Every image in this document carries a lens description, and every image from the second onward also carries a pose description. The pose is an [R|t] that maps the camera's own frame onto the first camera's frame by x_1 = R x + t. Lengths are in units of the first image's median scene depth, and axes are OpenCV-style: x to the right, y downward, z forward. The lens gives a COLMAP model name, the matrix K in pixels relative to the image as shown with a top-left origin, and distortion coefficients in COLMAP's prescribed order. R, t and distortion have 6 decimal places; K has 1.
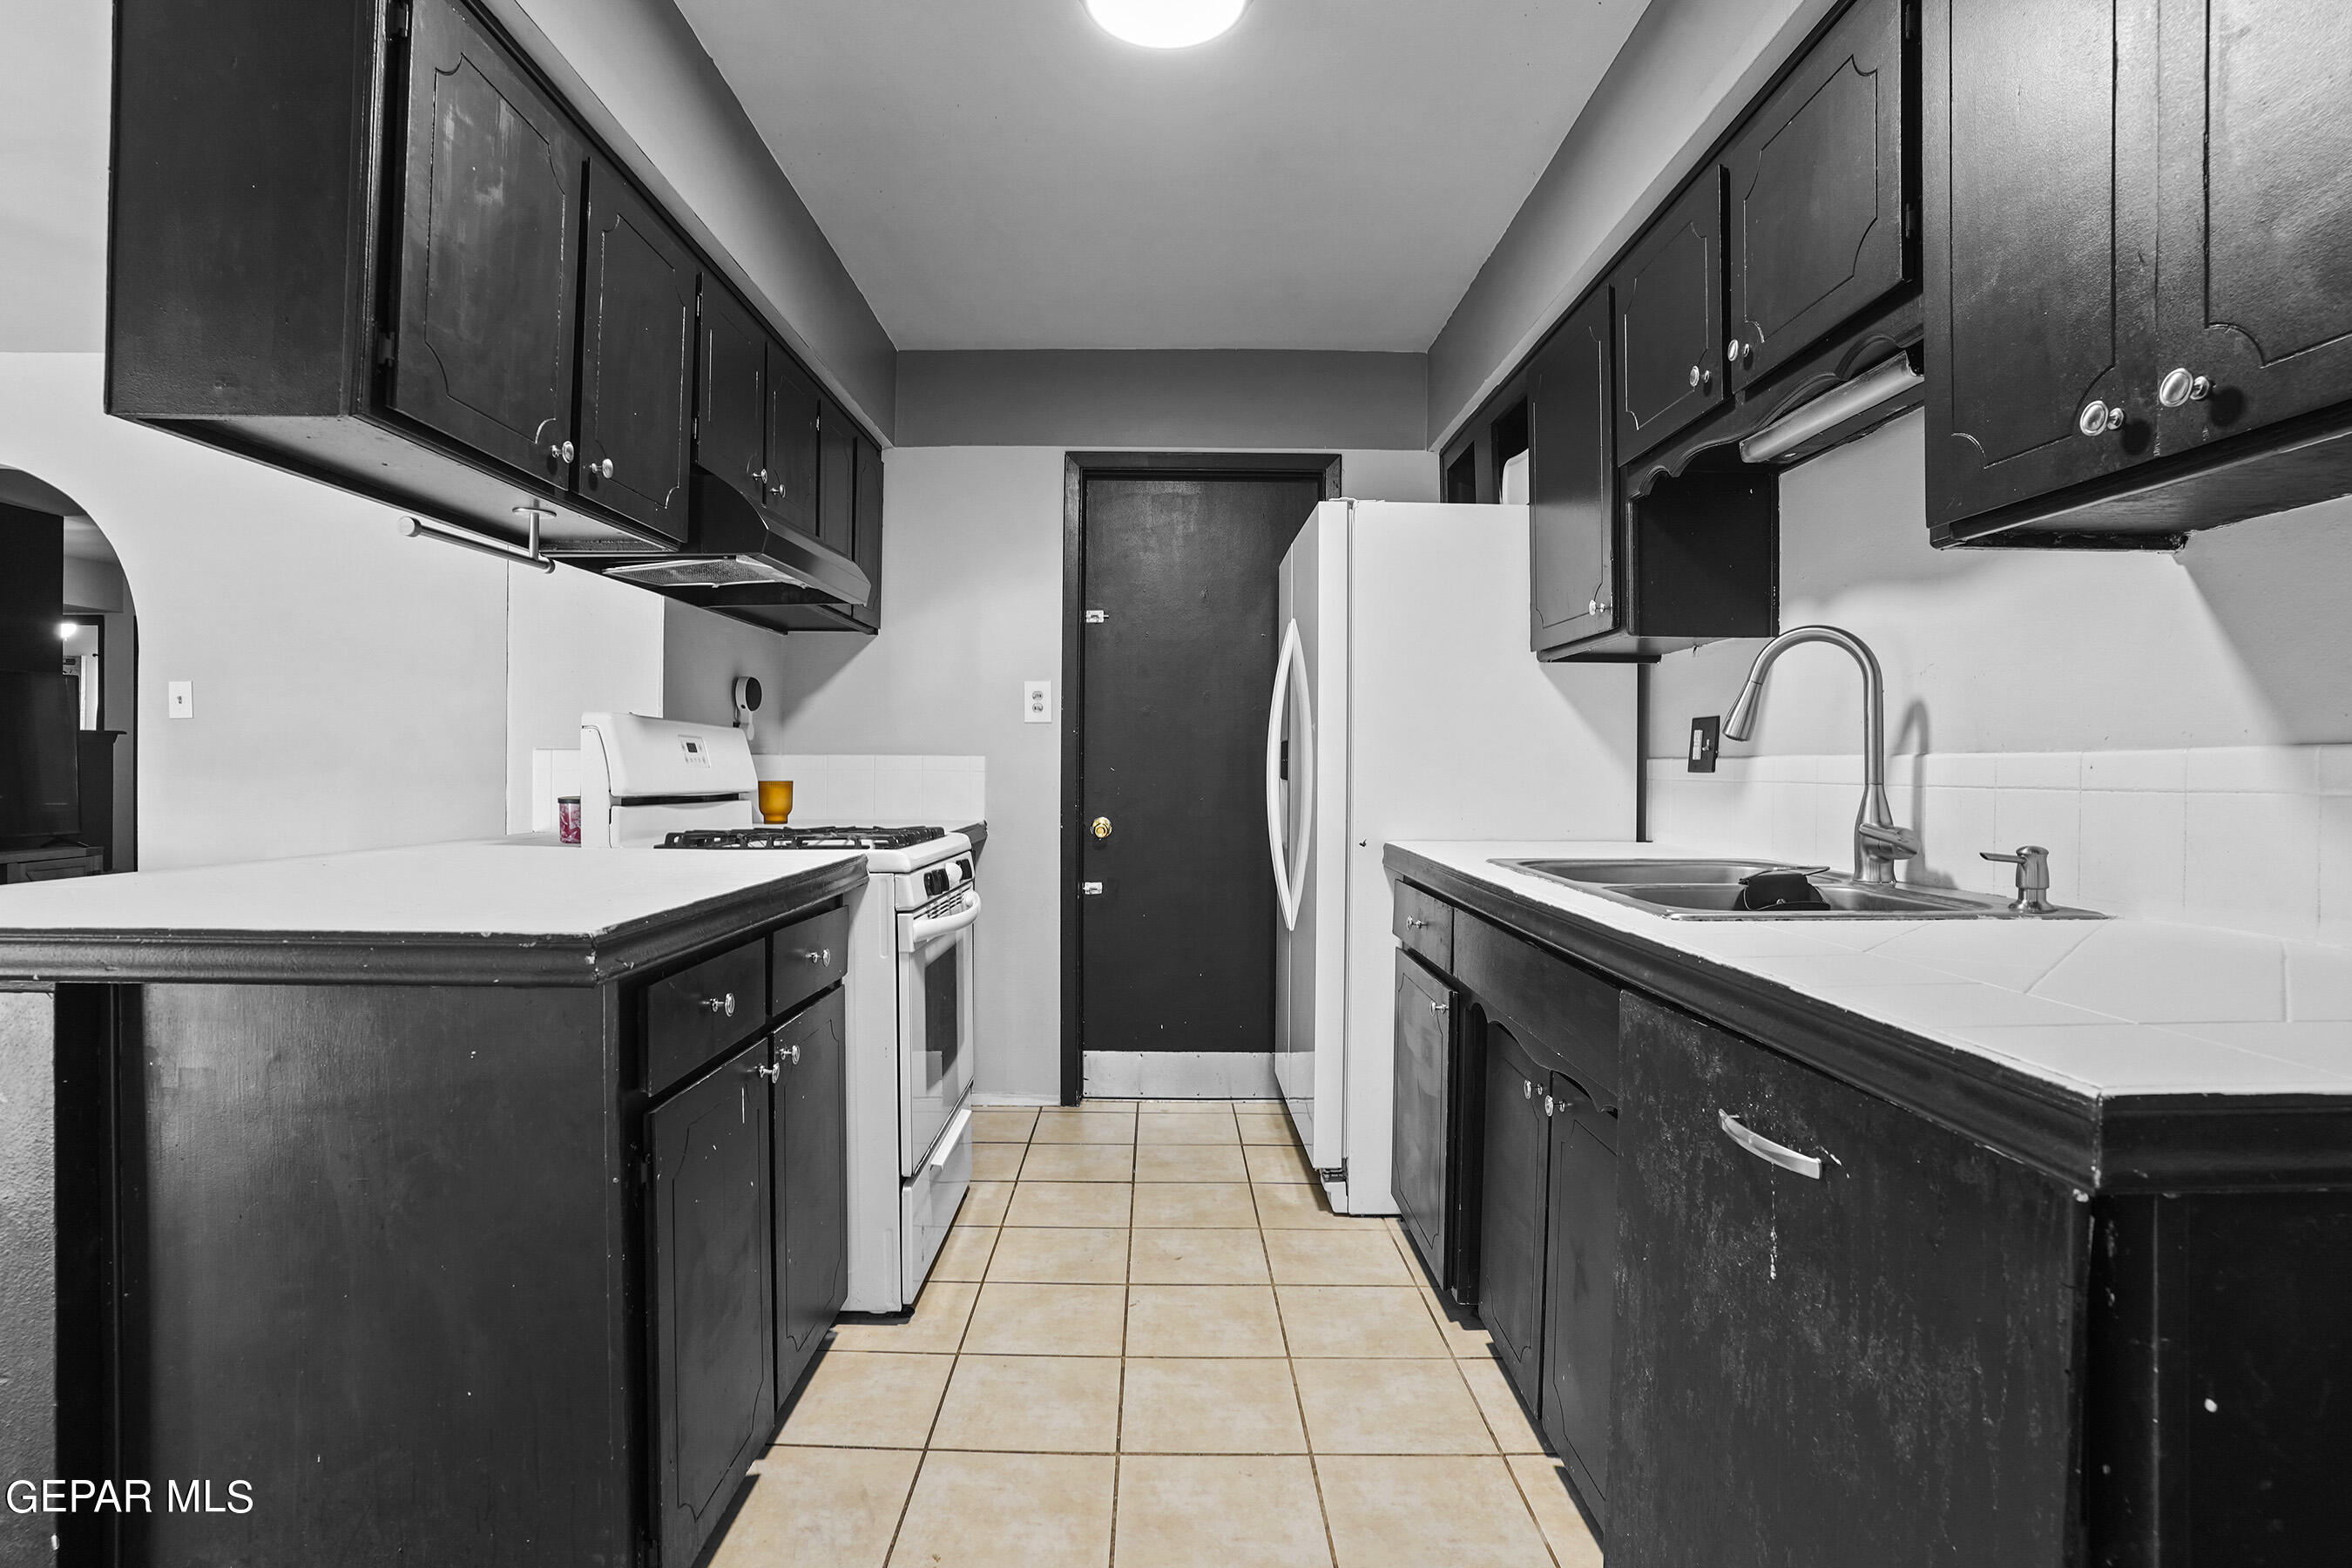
lens RADIAL K [[1147.5, 0, 1172.4], [0, 1147.5, 772.5], [0, 0, 1]] dist [-0.007690, 0.001504]
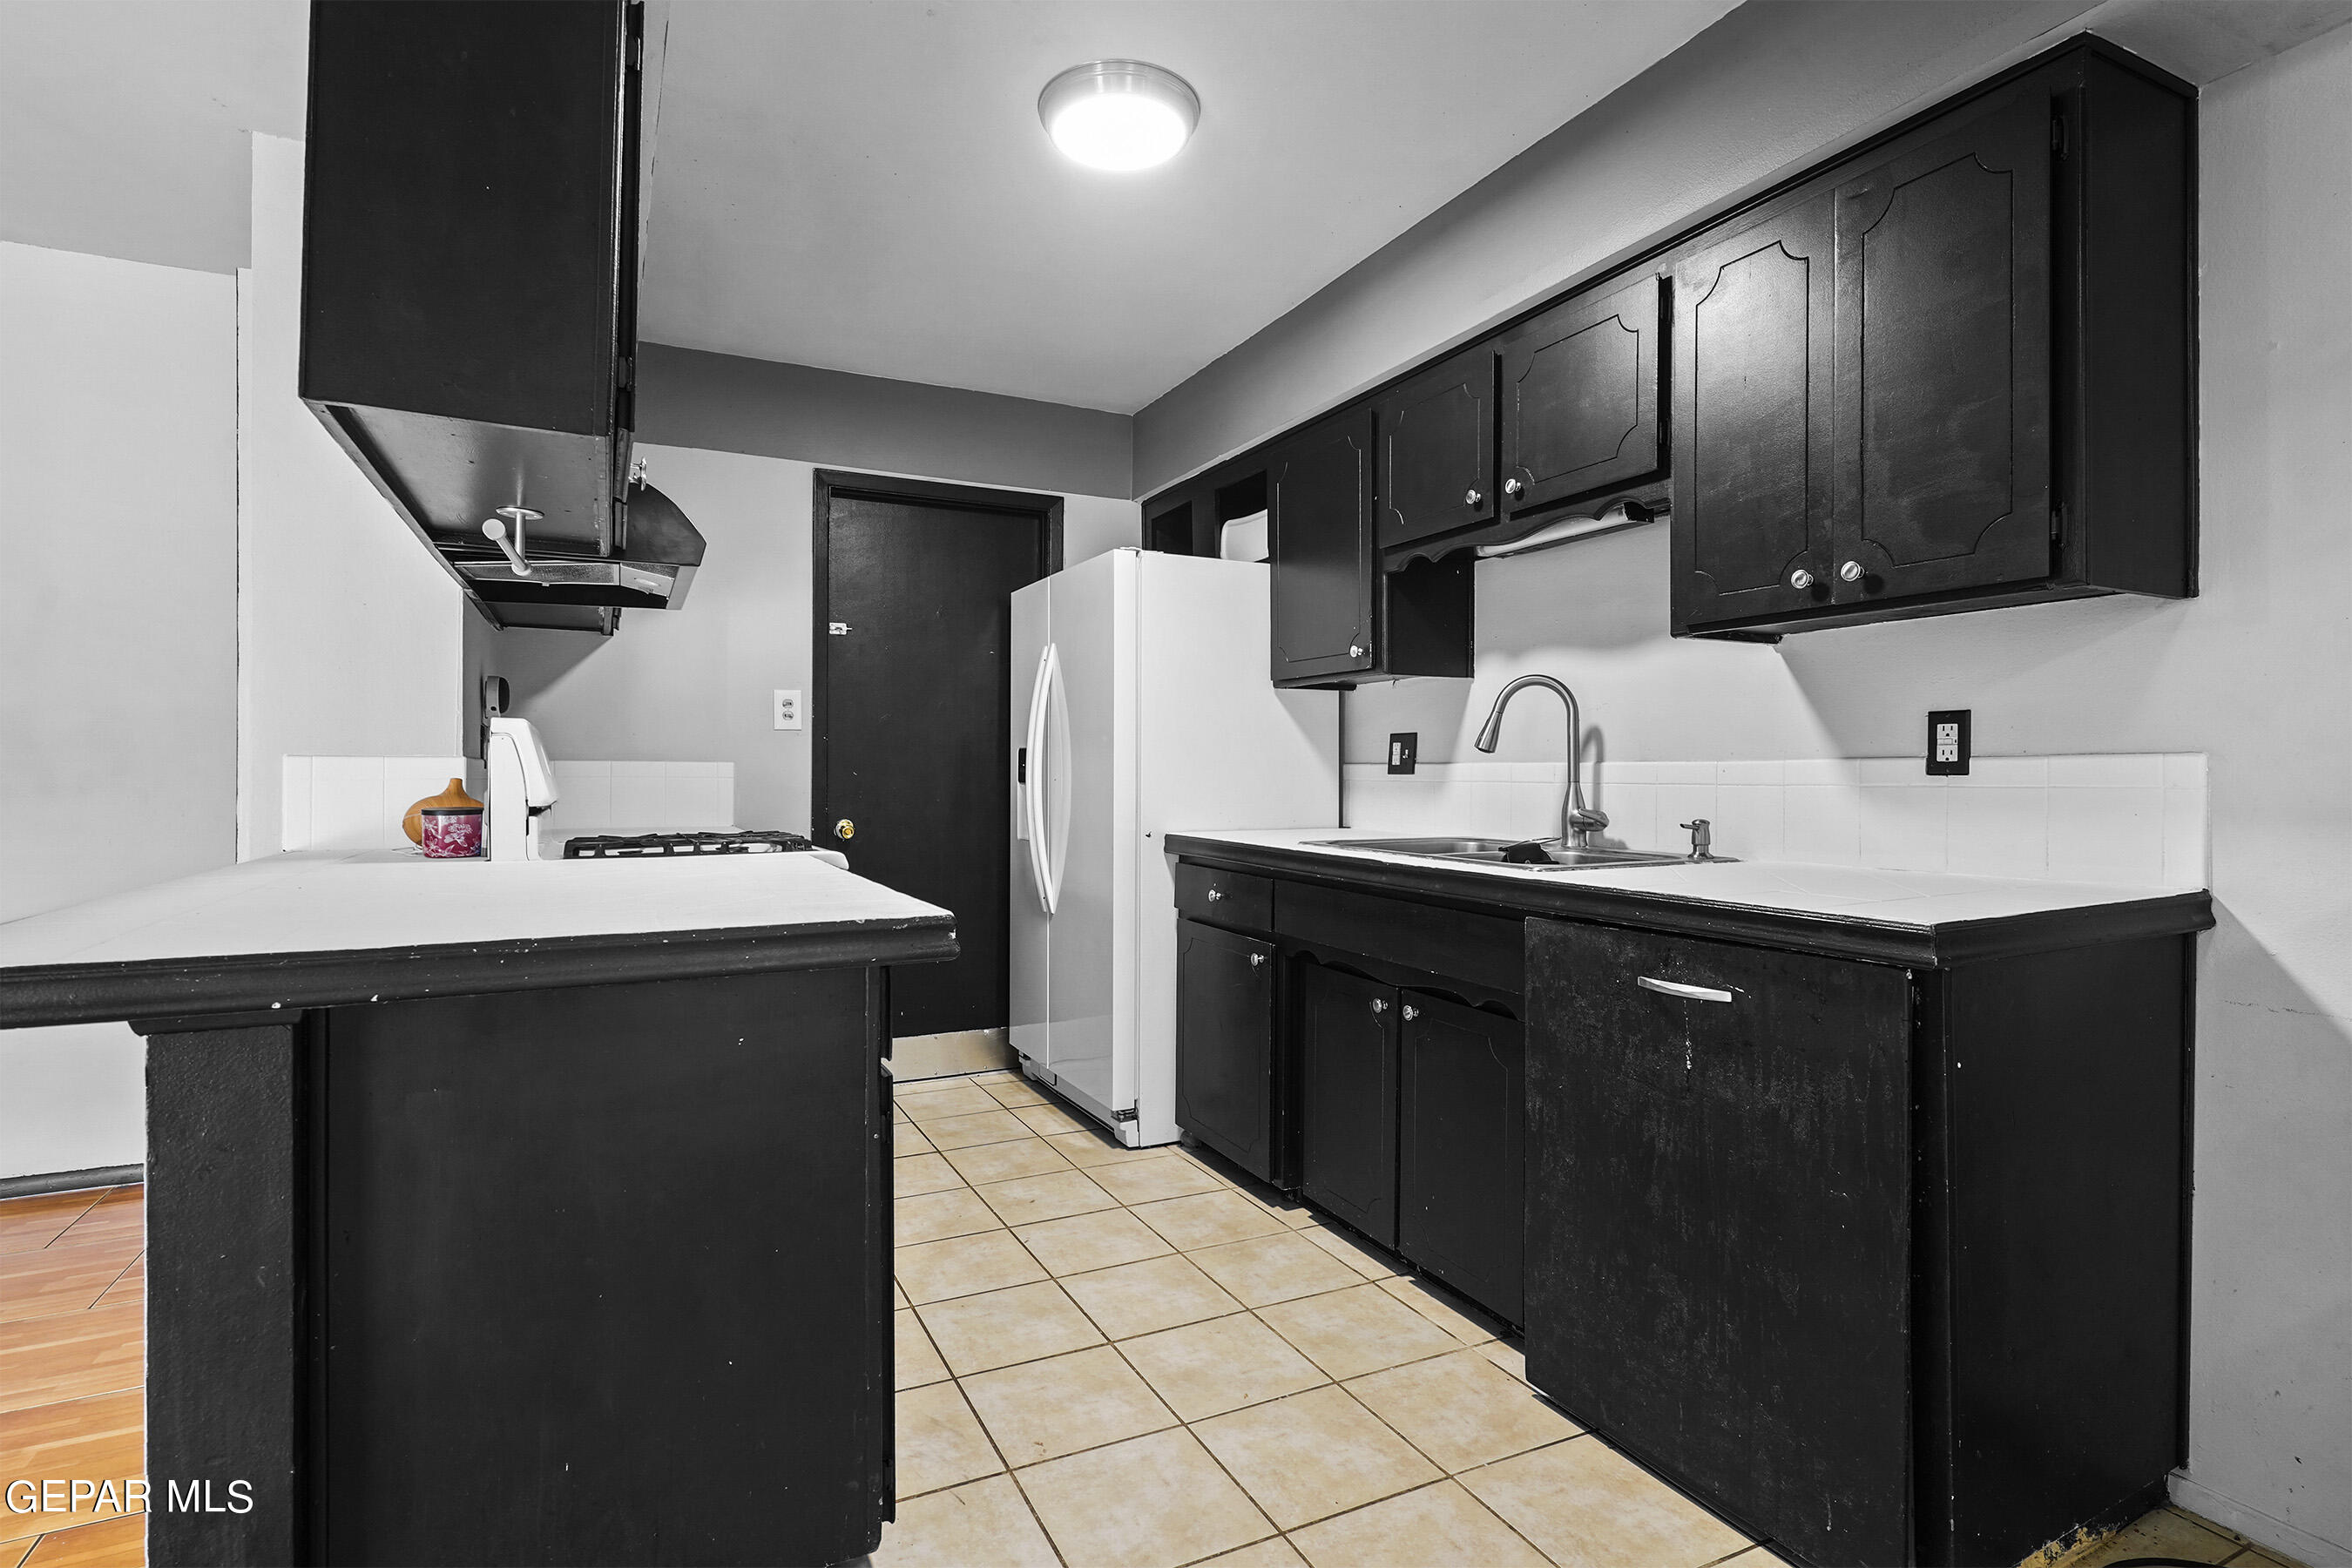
lens RADIAL K [[1147.5, 0, 1130.6], [0, 1147.5, 772.7], [0, 0, 1]] dist [-0.007690, 0.001504]
pose [[0.898632, -0.005048, 0.438675, -0.467409], [0.006450, 0.999978, -0.001706, -0.002072], [-0.438656, 0.004362, 0.898644, -0.084326]]
